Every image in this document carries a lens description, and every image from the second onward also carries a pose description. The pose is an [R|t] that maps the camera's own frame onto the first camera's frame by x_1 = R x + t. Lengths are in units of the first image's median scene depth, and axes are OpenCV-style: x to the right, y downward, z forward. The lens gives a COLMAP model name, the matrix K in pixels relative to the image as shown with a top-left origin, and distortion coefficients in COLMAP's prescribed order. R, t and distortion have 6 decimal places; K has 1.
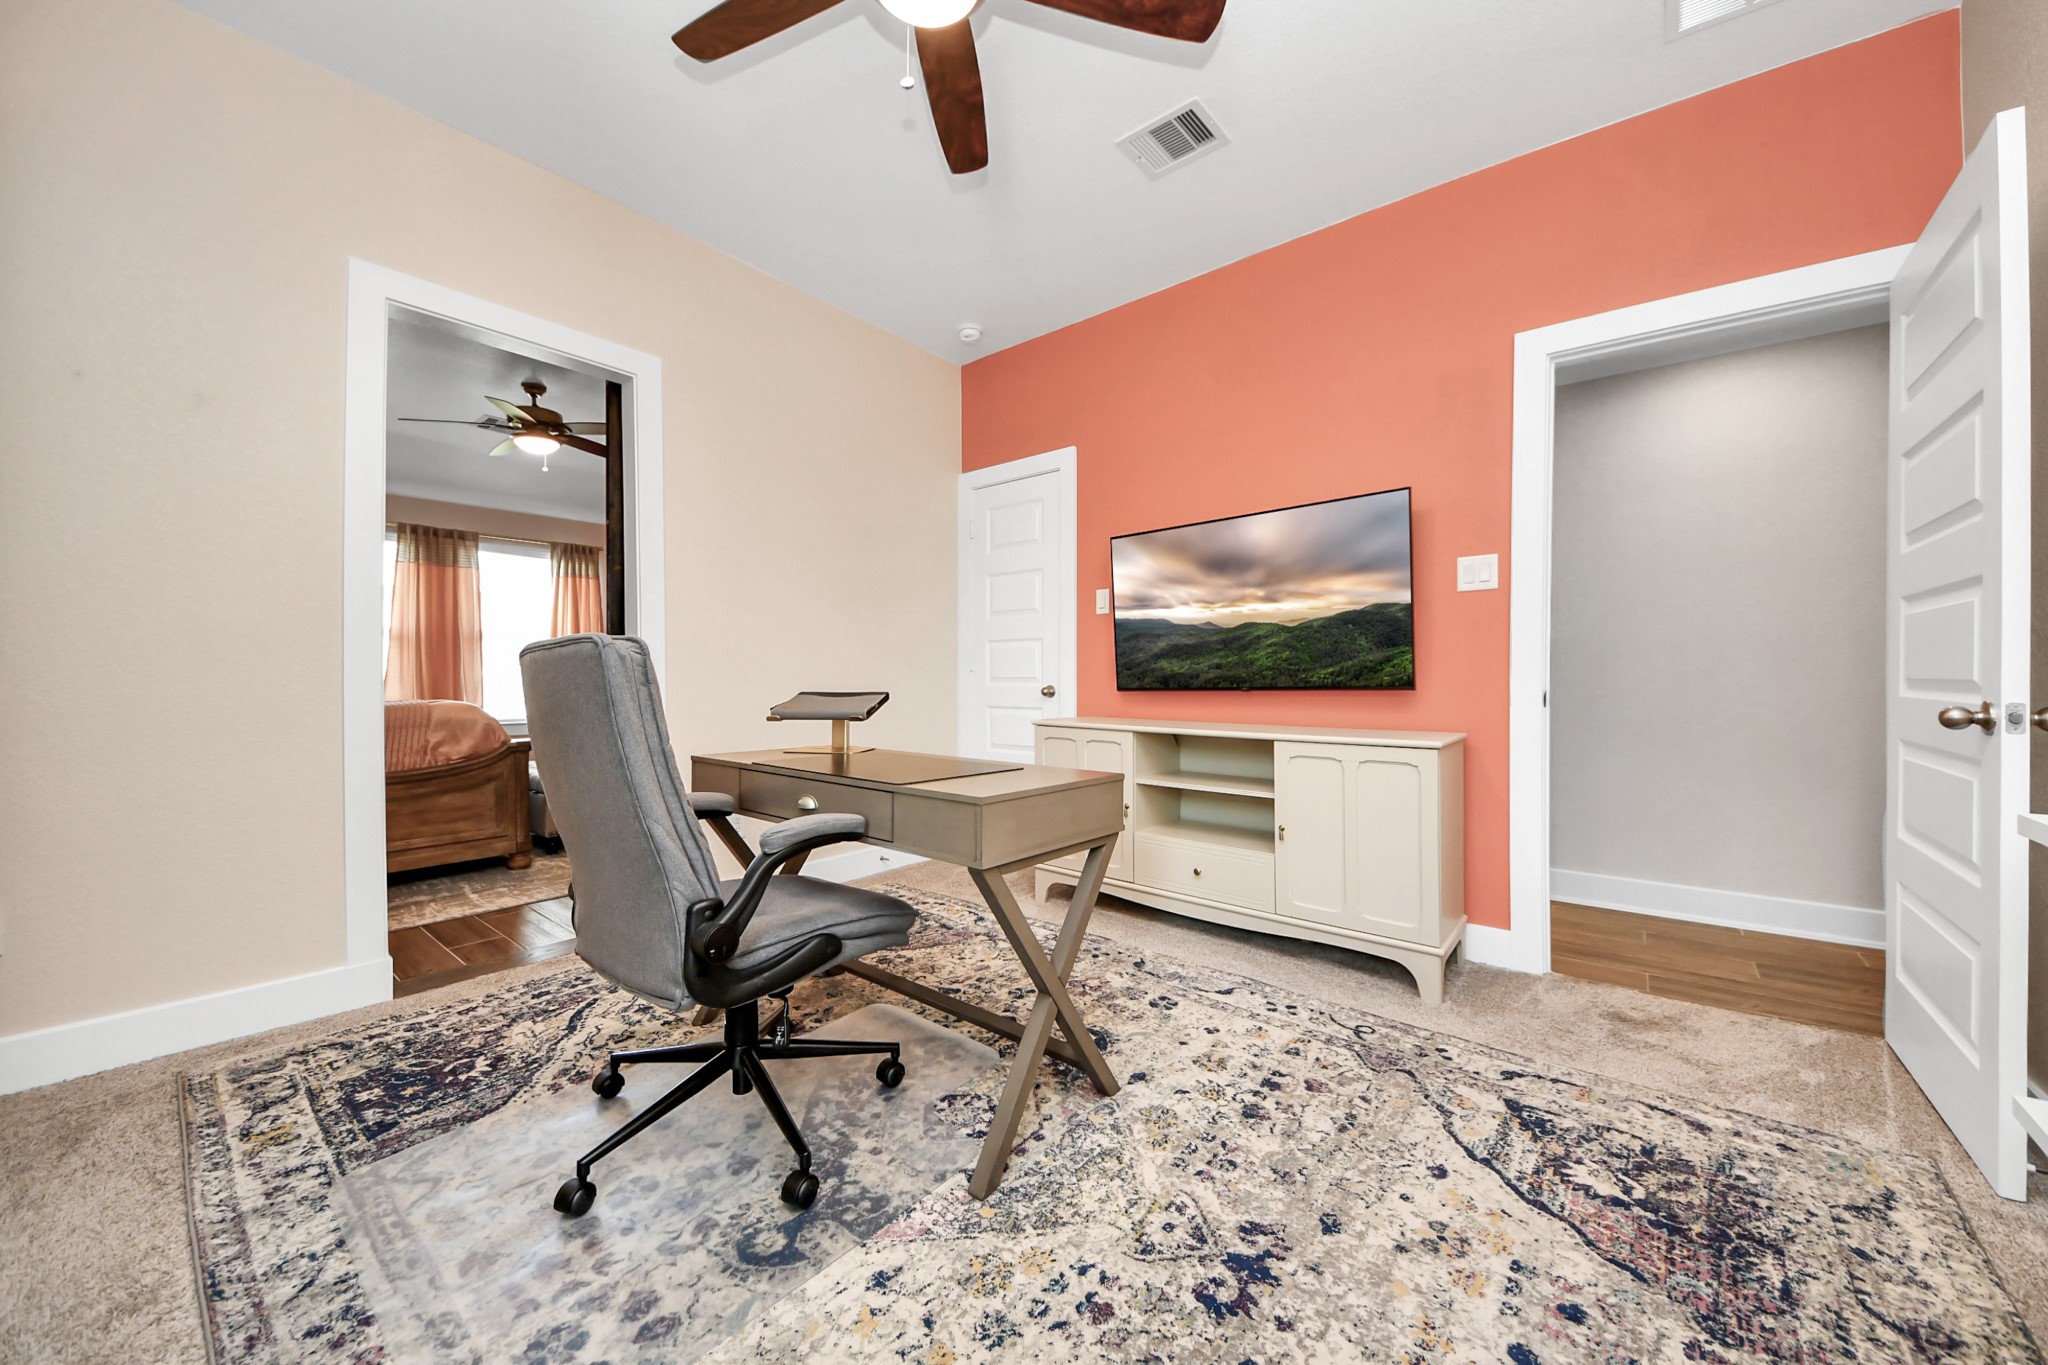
lens RADIAL K [[759.8, 0, 1017.9], [0, 759.8, 688.7], [0, 0, 1]] dist [0.025207, -0.014783]
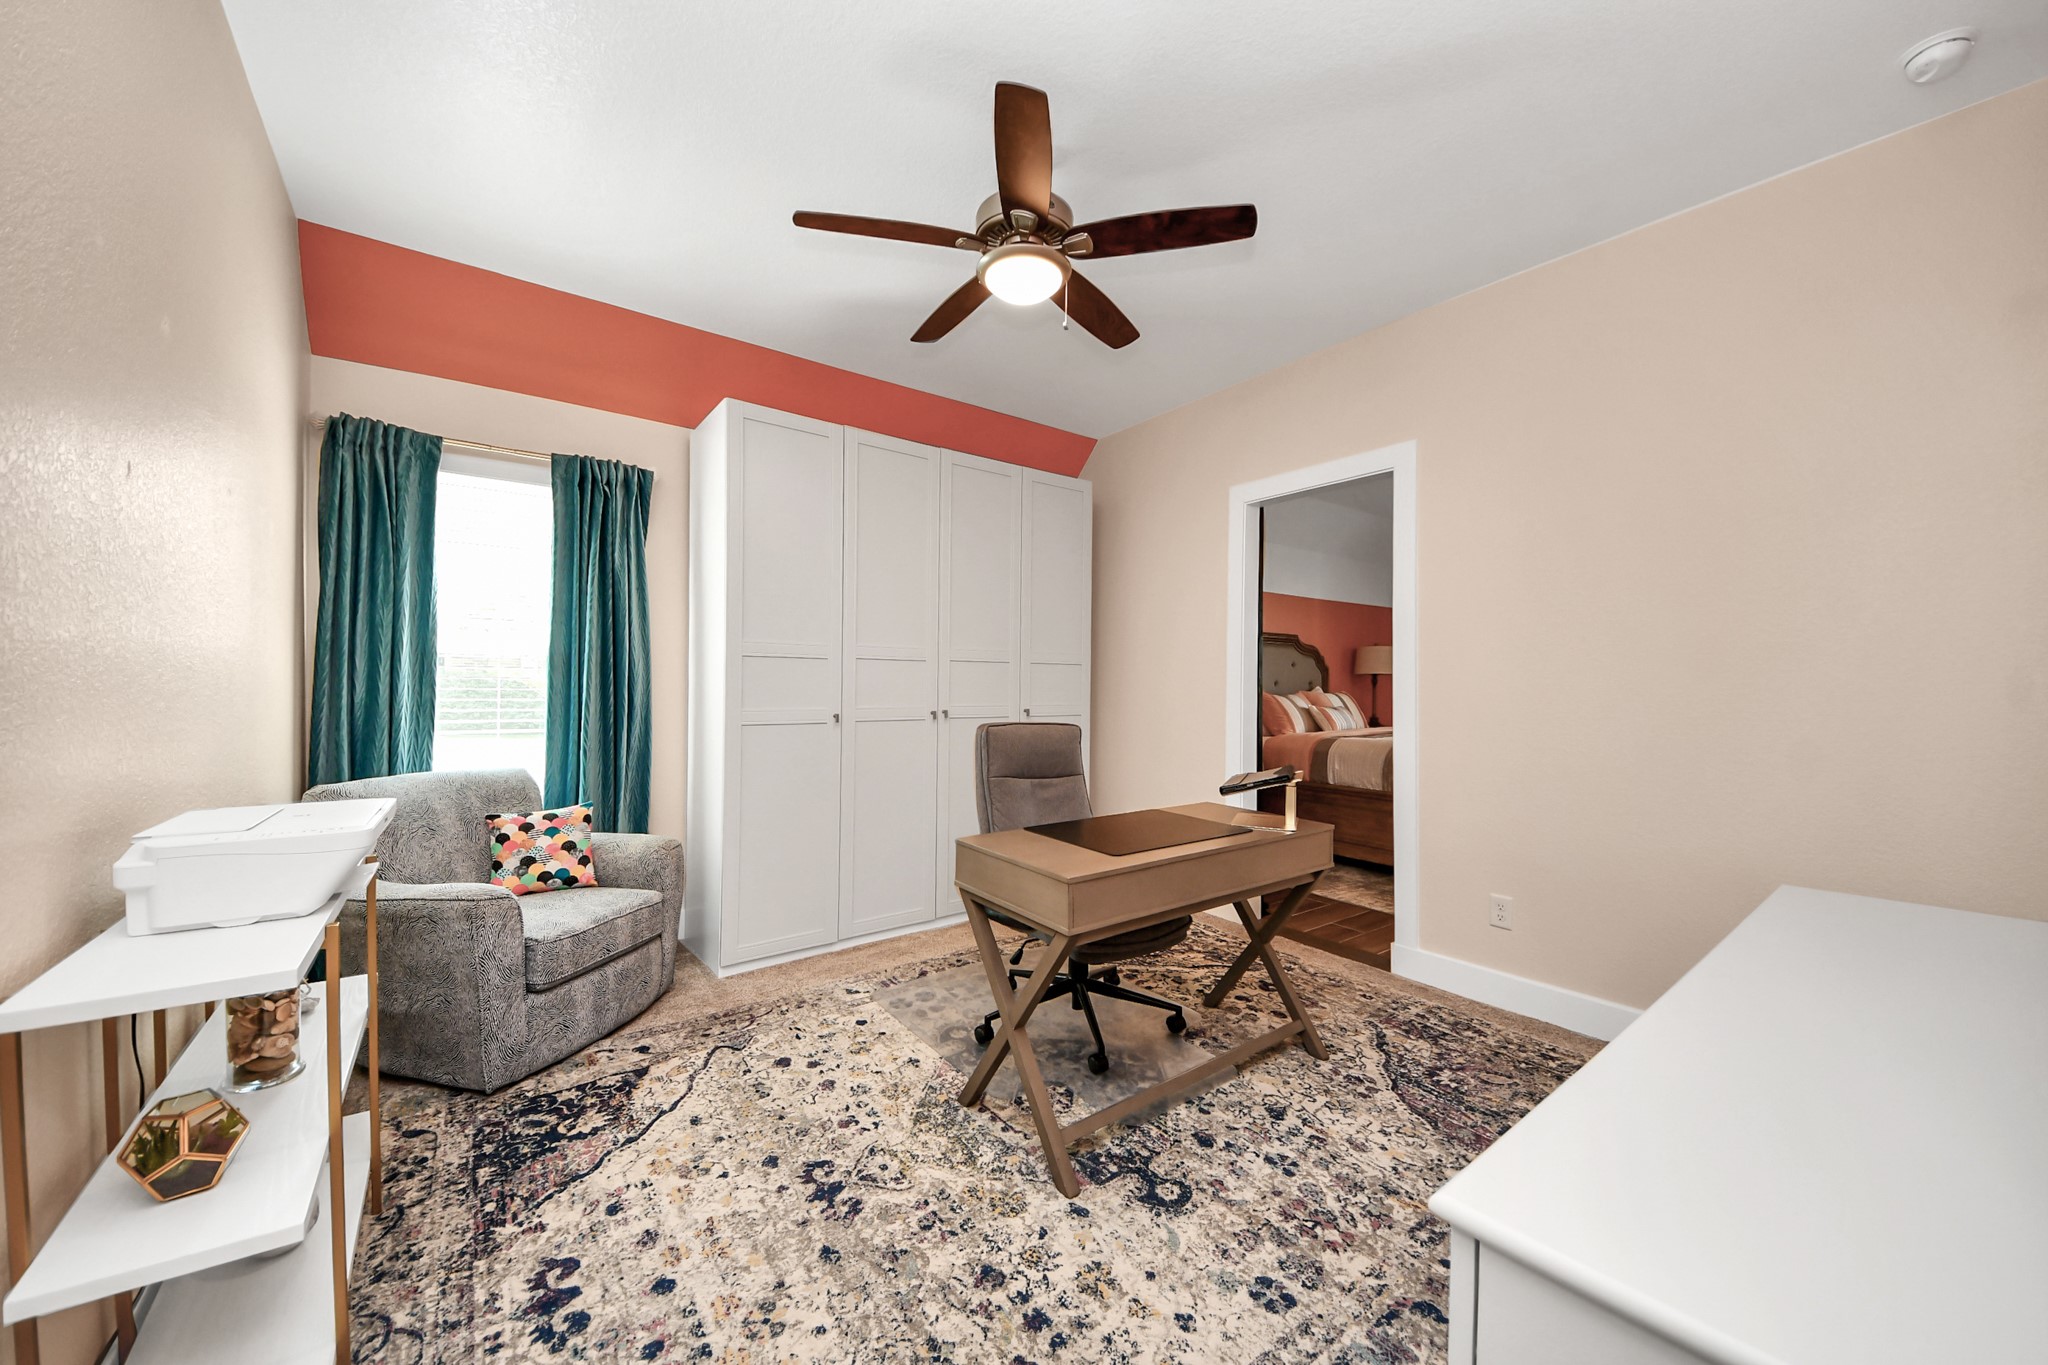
lens RADIAL K [[759.8, 0, 1017.9], [0, 759.8, 688.7], [0, 0, 1]] dist [0.025207, -0.014783]
pose [[-0.258734, 0.014319, -0.965843, 1.360472], [-0.019426, 0.999611, 0.020023, -0.190674], [0.965753, 0.023943, -0.258355, 1.455938]]
